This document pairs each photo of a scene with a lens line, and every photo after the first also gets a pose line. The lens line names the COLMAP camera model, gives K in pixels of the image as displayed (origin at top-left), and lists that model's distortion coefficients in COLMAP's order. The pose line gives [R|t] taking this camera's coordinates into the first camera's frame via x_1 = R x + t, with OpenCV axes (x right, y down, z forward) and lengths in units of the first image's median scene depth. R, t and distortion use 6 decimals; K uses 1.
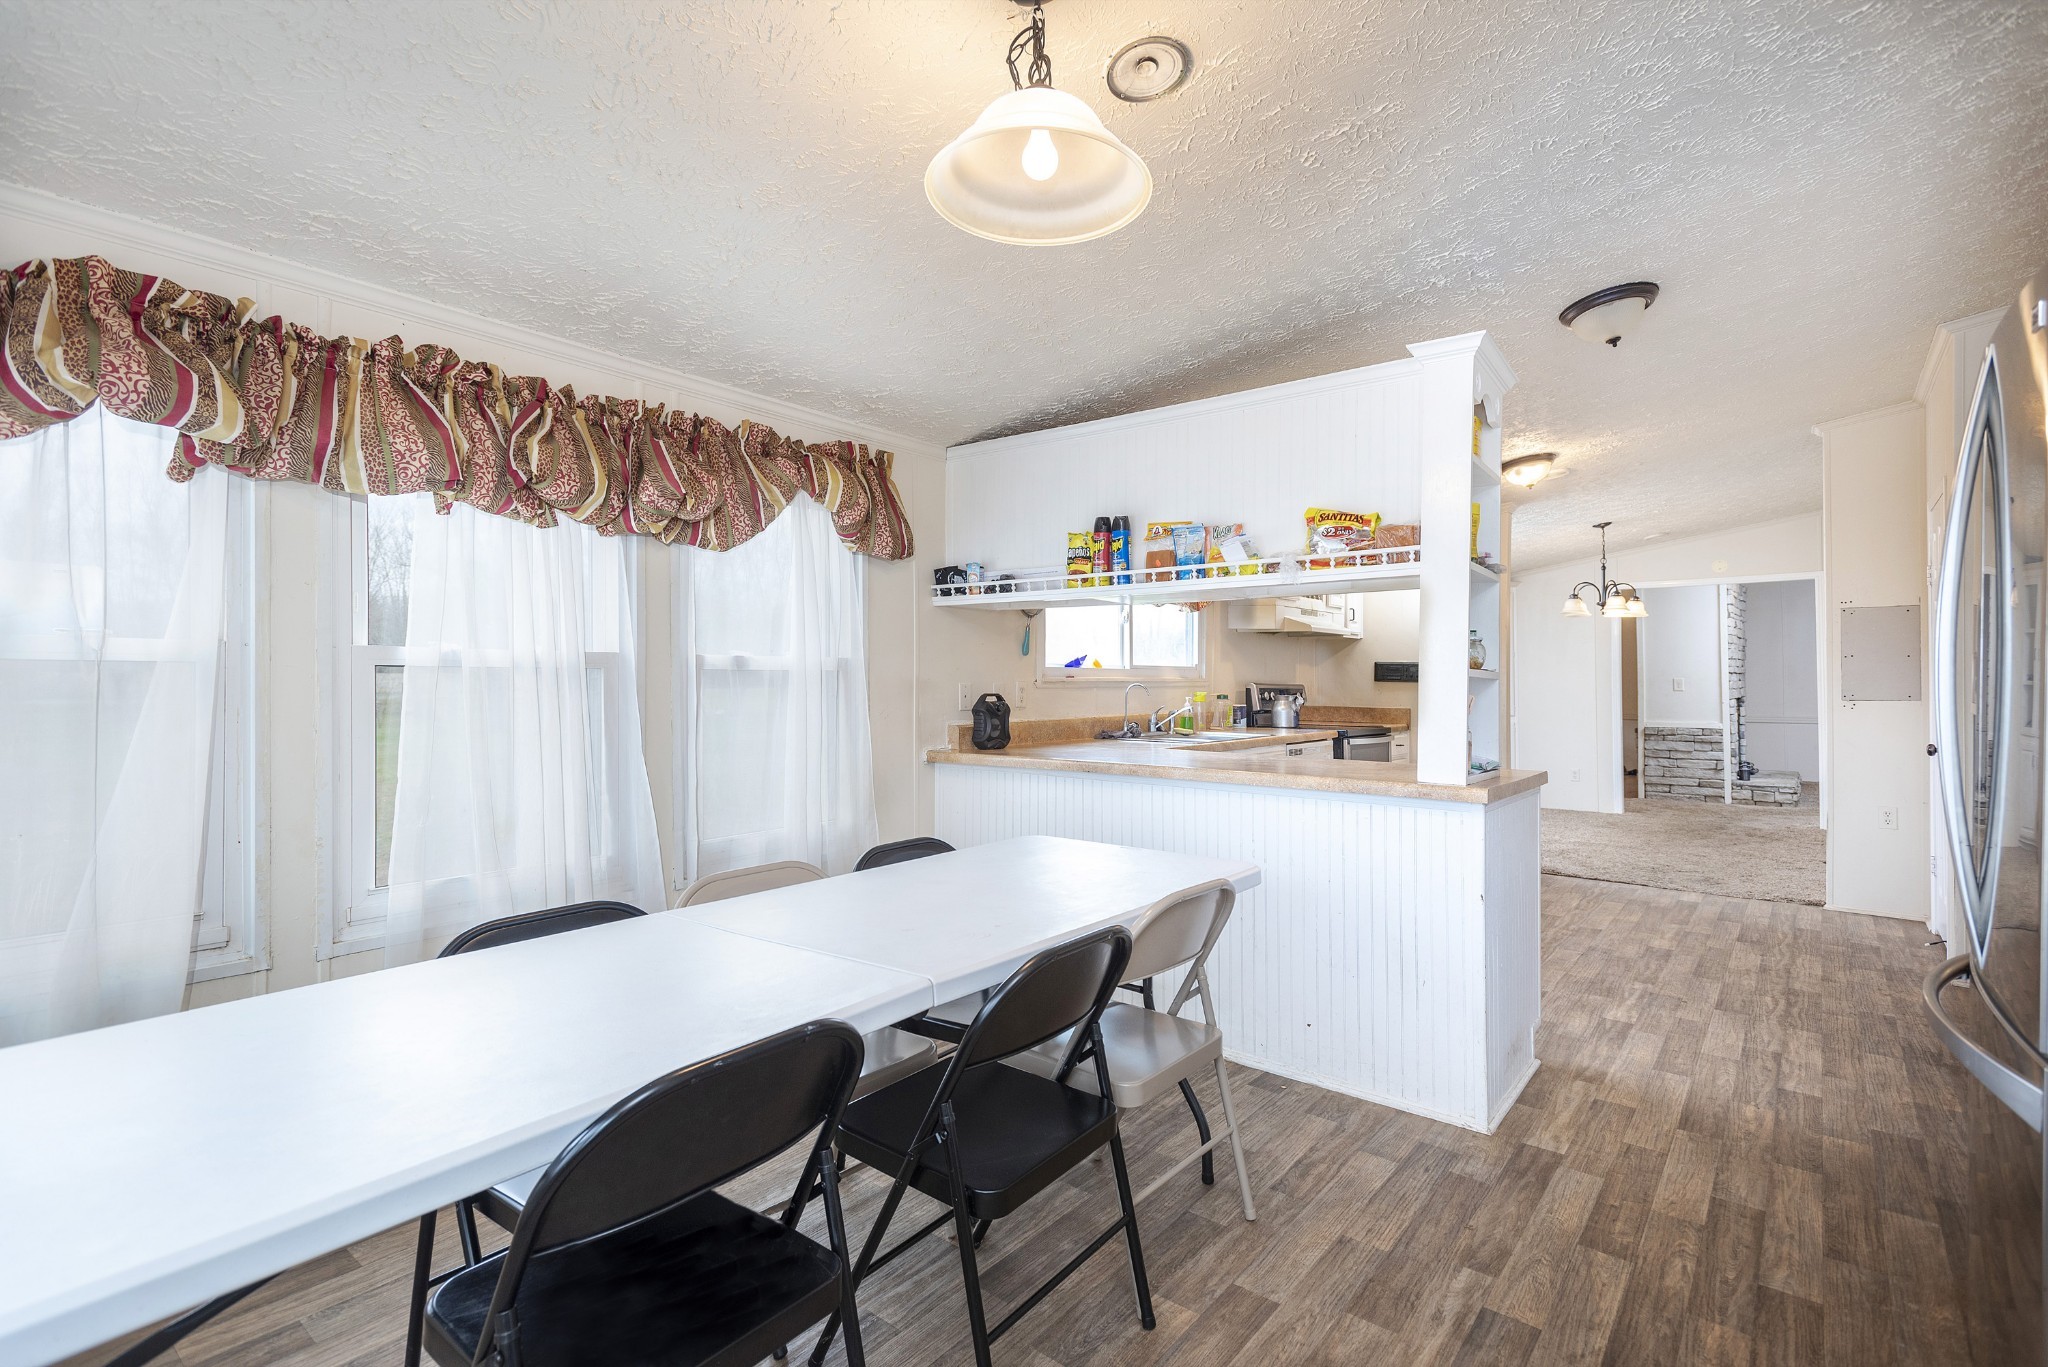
lens RADIAL K [[962.5, 0, 1008.0], [0, 962.5, 685.1], [0, 0, 1]] dist [0.016681, 0.000110]
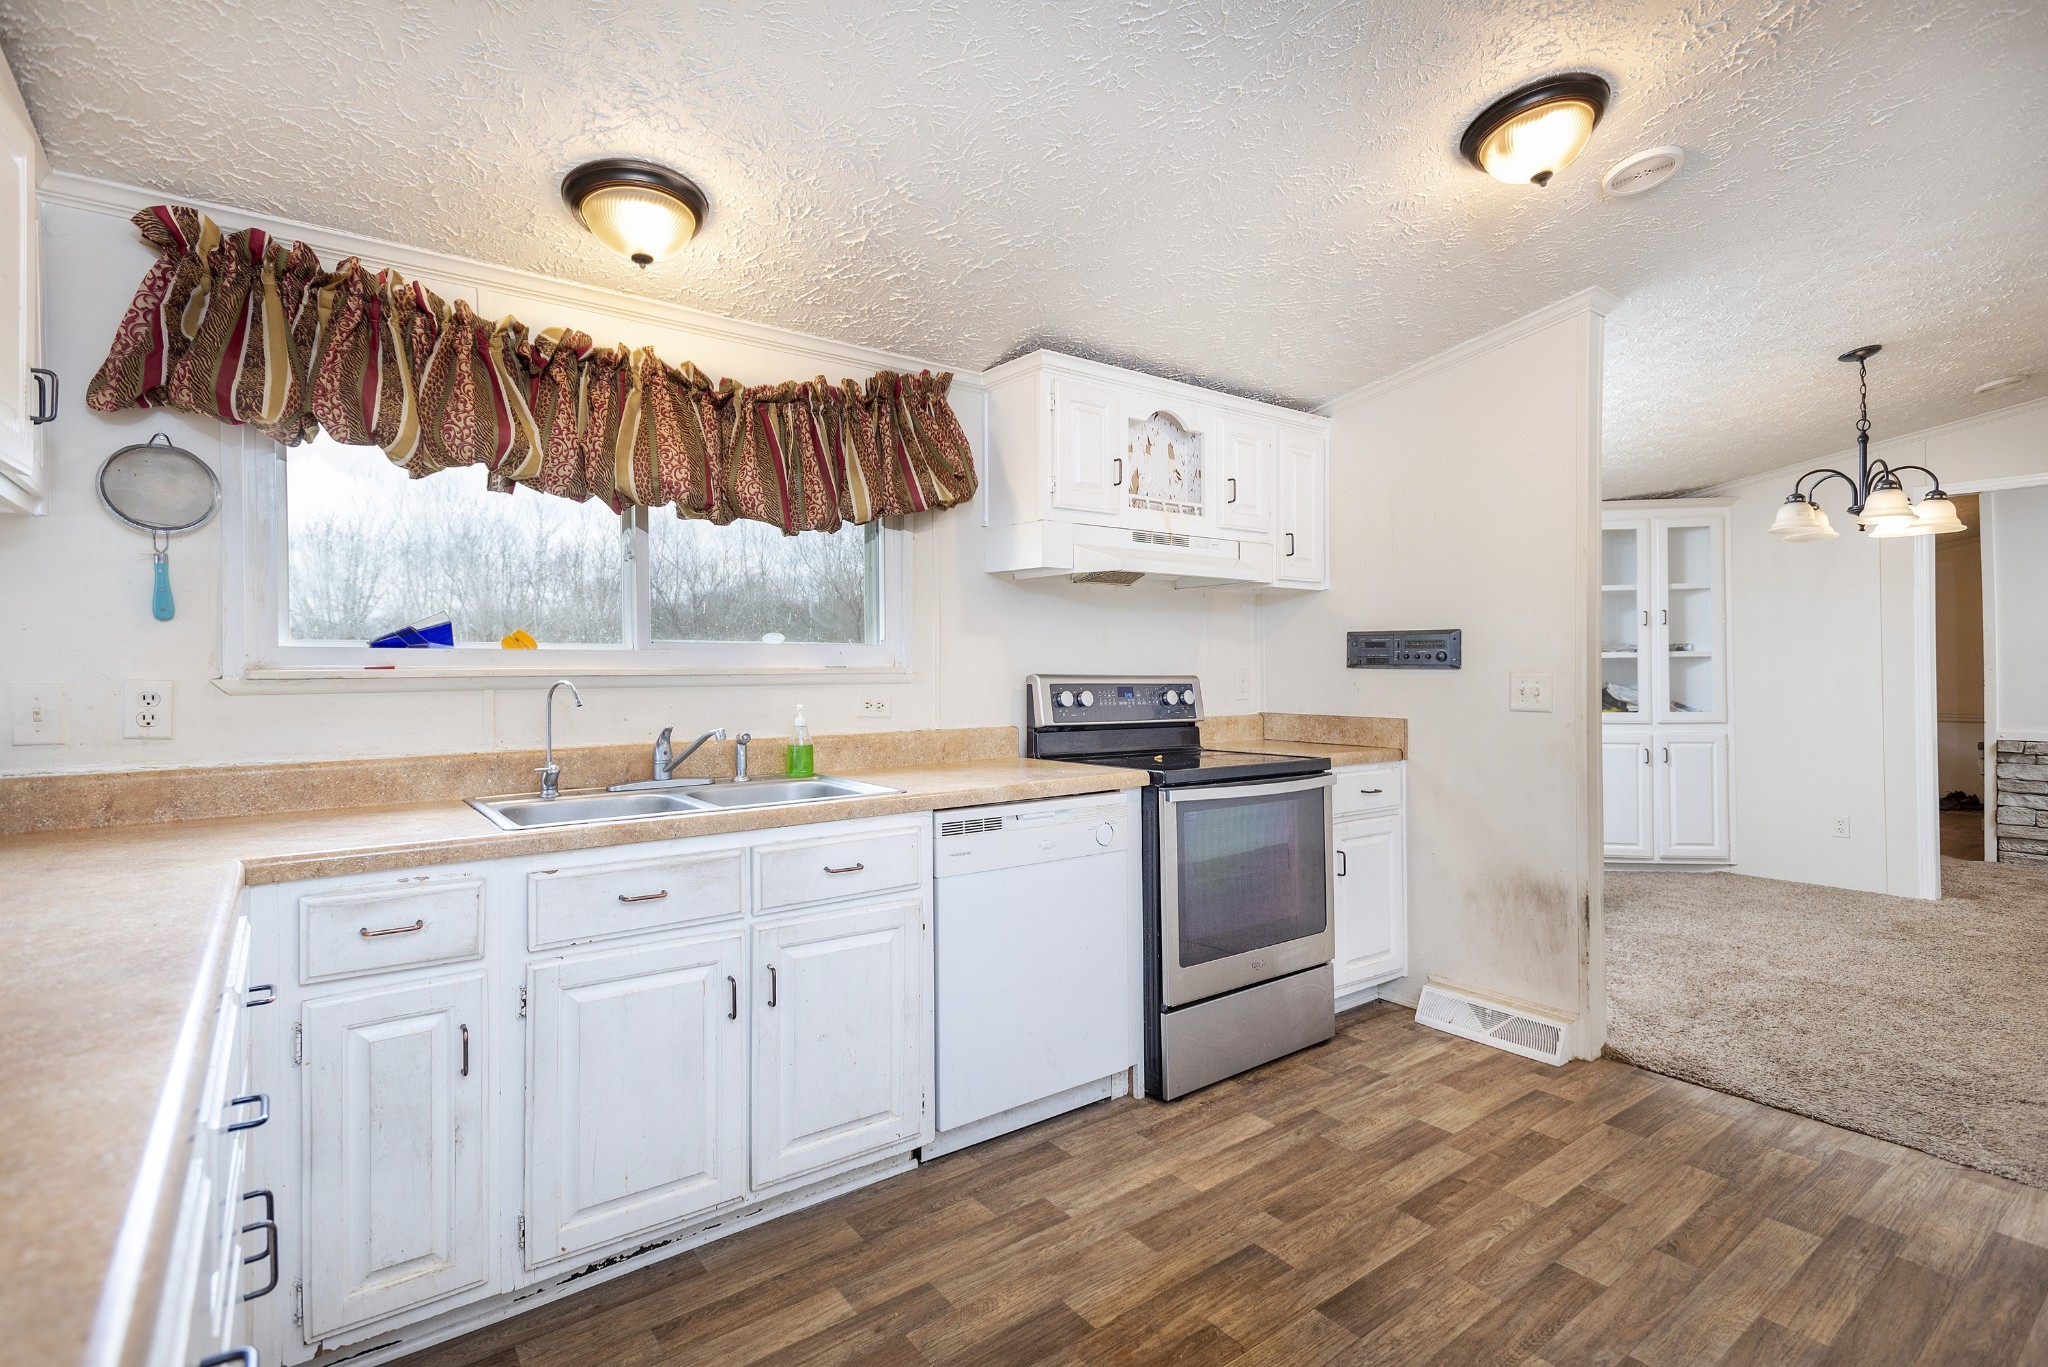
lens RADIAL K [[962.5, 0, 1008.0], [0, 962.5, 685.1], [0, 0, 1]] dist [0.016681, 0.000110]
pose [[0.971788, -0.006199, -0.235775, 0.229189], [0.008925, 0.999905, 0.010497, -0.001160], [0.235688, -0.012305, 0.971751, 0.303748]]
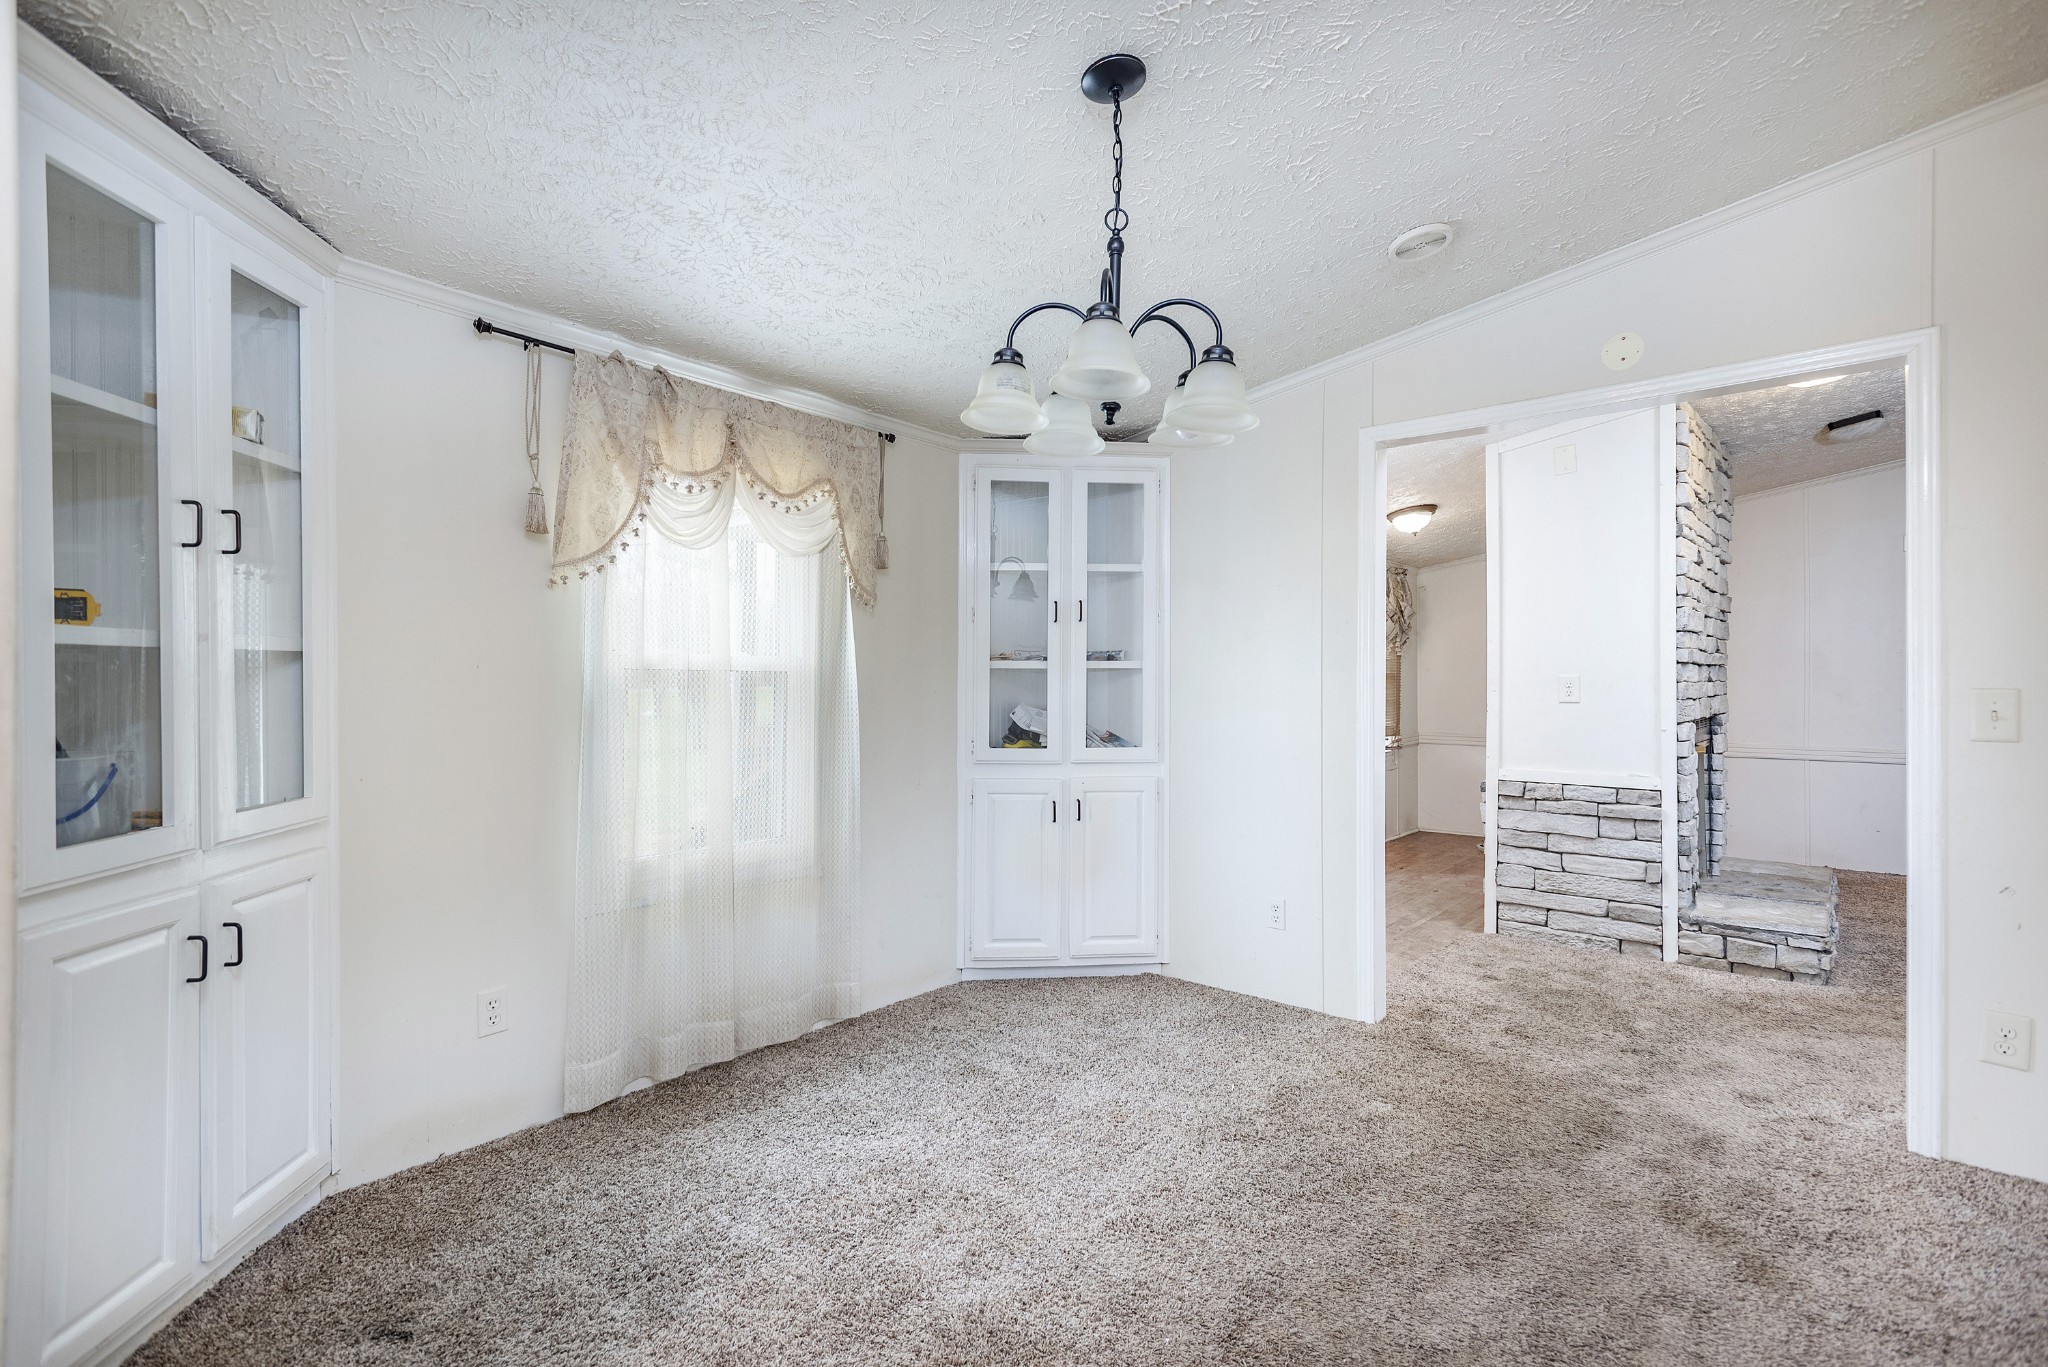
lens RADIAL K [[962.5, 0, 1008.0], [0, 962.5, 685.1], [0, 0, 1]] dist [0.016681, 0.000110]
pose [[0.999635, 0.005938, -0.026355, 0.455624], [-0.005780, 0.999965, 0.006069, -0.003622], [0.026390, -0.005914, 0.999634, 0.557915]]
